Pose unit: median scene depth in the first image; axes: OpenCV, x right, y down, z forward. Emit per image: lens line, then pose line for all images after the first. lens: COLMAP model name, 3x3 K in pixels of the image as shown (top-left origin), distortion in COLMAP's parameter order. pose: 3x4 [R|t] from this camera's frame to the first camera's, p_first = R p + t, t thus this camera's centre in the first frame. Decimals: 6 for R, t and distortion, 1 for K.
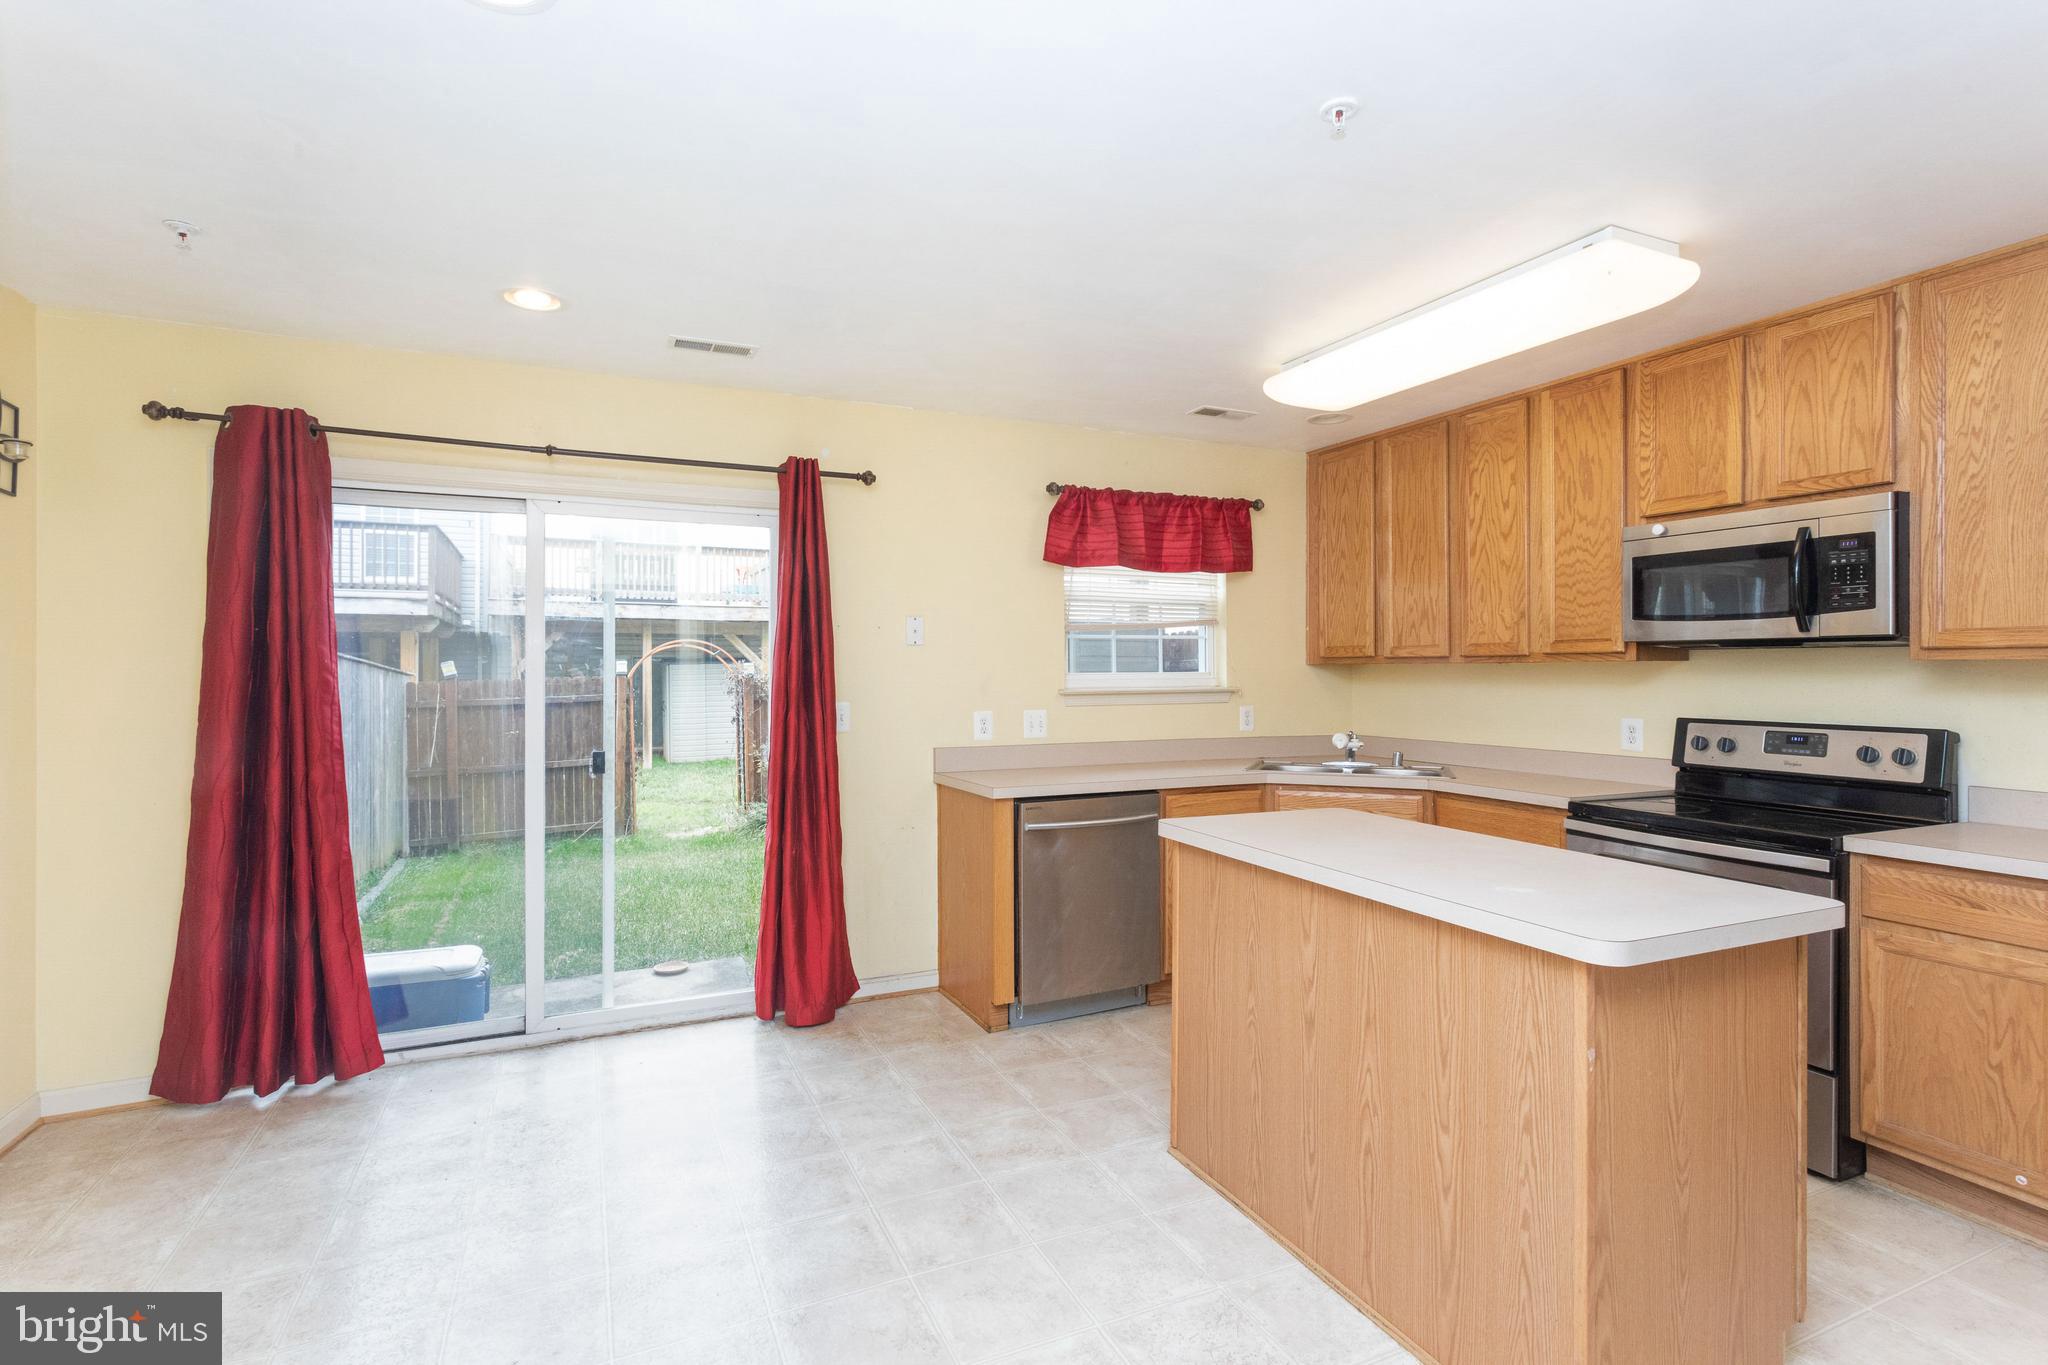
lens RADIAL K [[972.5, 0, 1014.3], [0, 972.5, 667.8], [0, 0, 1]] dist [0.003677, -0.001038]
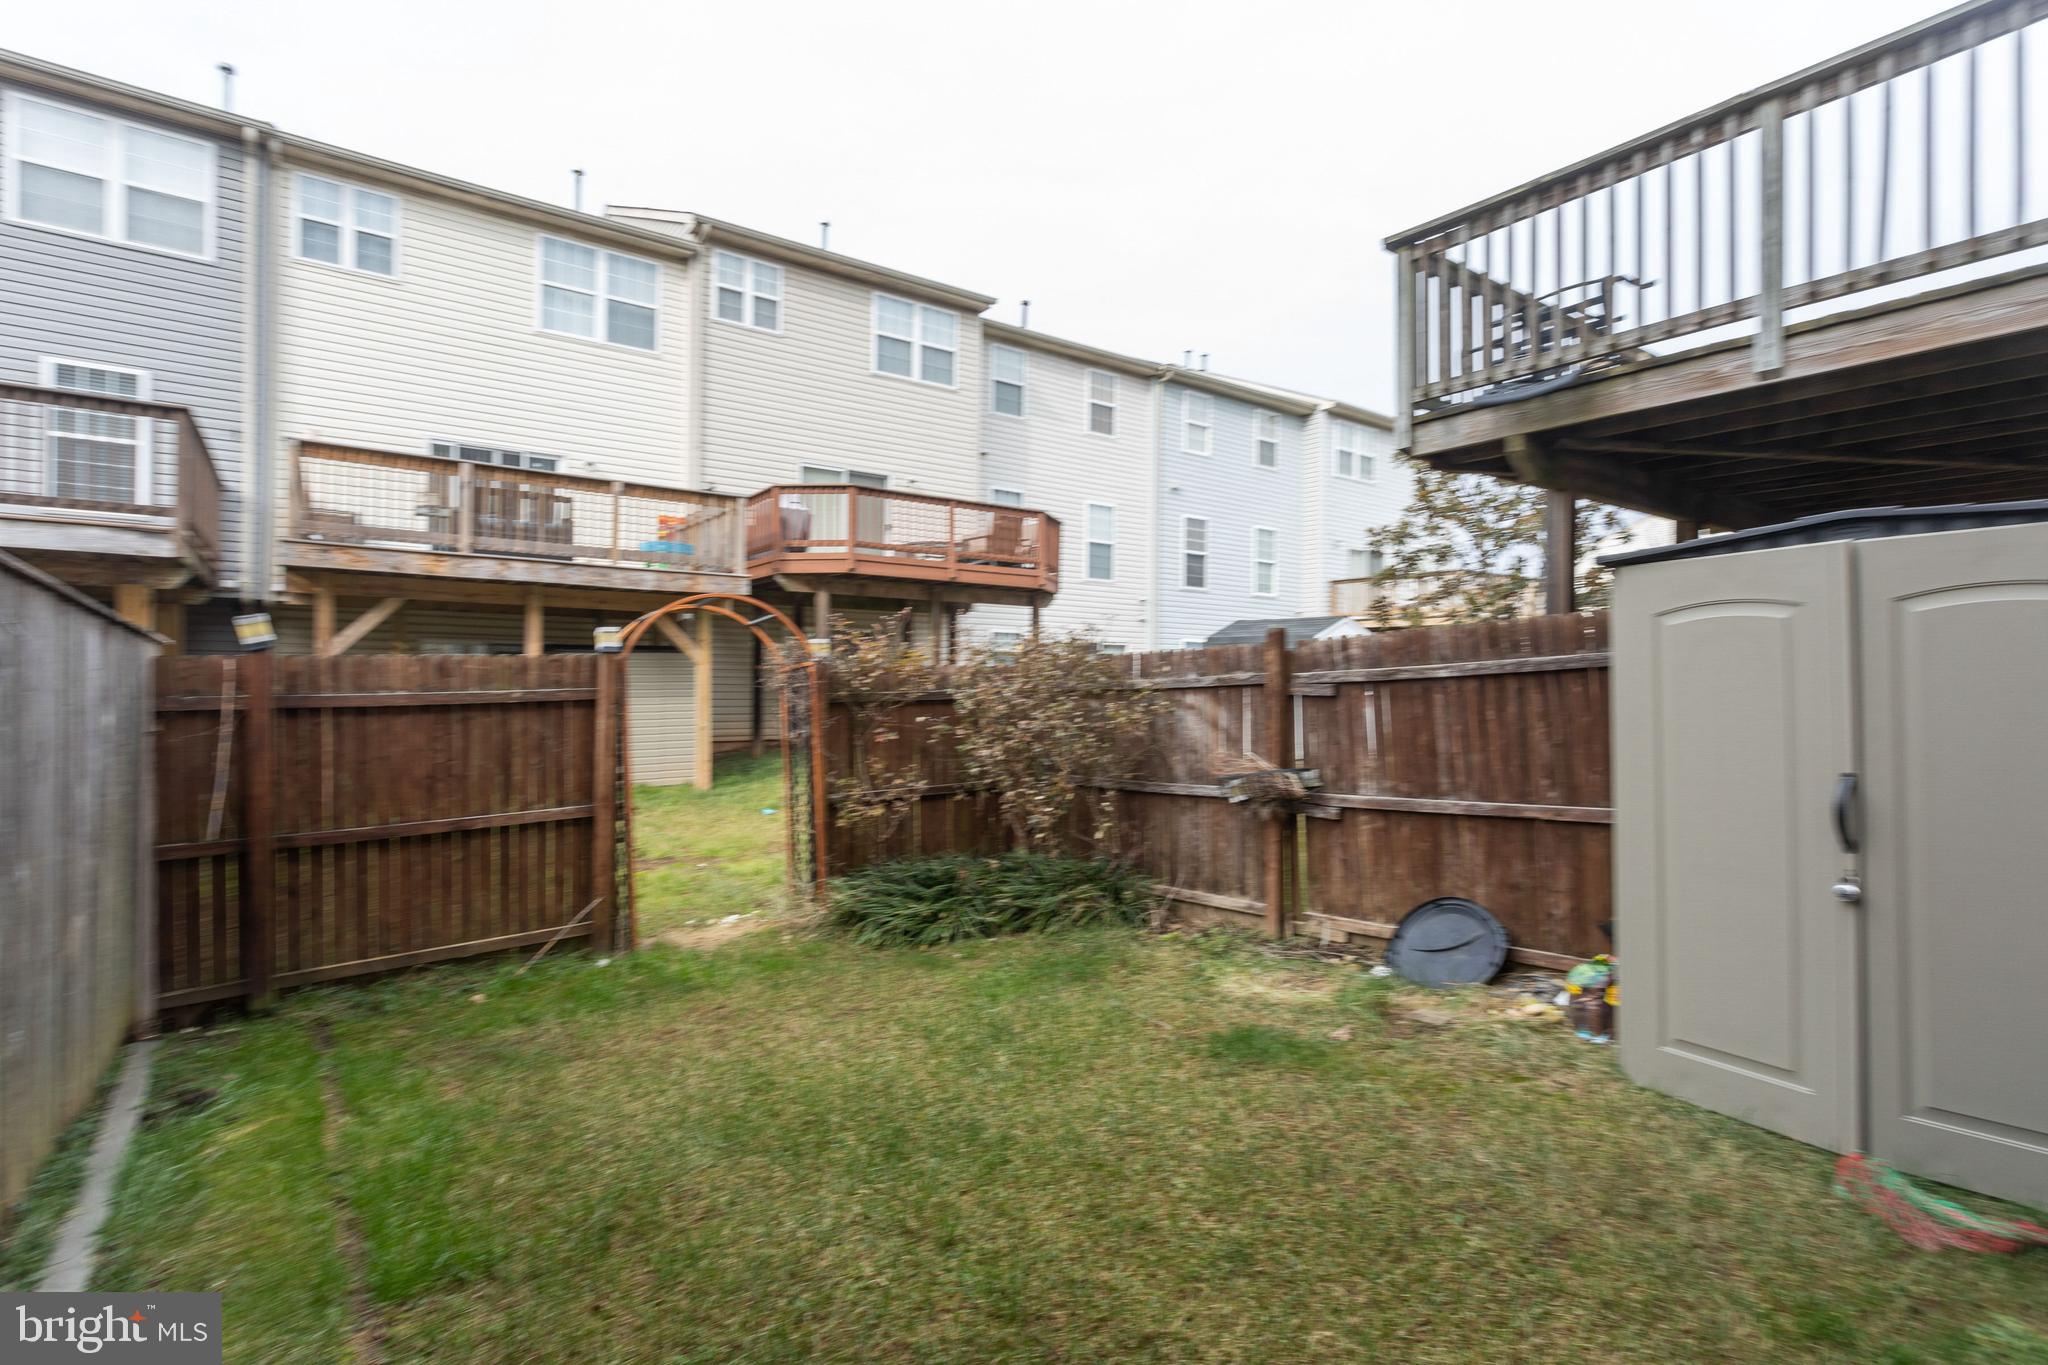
lens RADIAL K [[972.5, 0, 1021.8], [0, 972.5, 678.3], [0, 0, 1]] dist [0.003677, -0.001038]
pose [[0.980689, 0.013886, 0.195081, -0.298924], [-0.014097, 0.999901, -0.000309, 0.019494], [-0.195066, -0.002447, 0.980787, 0.449327]]
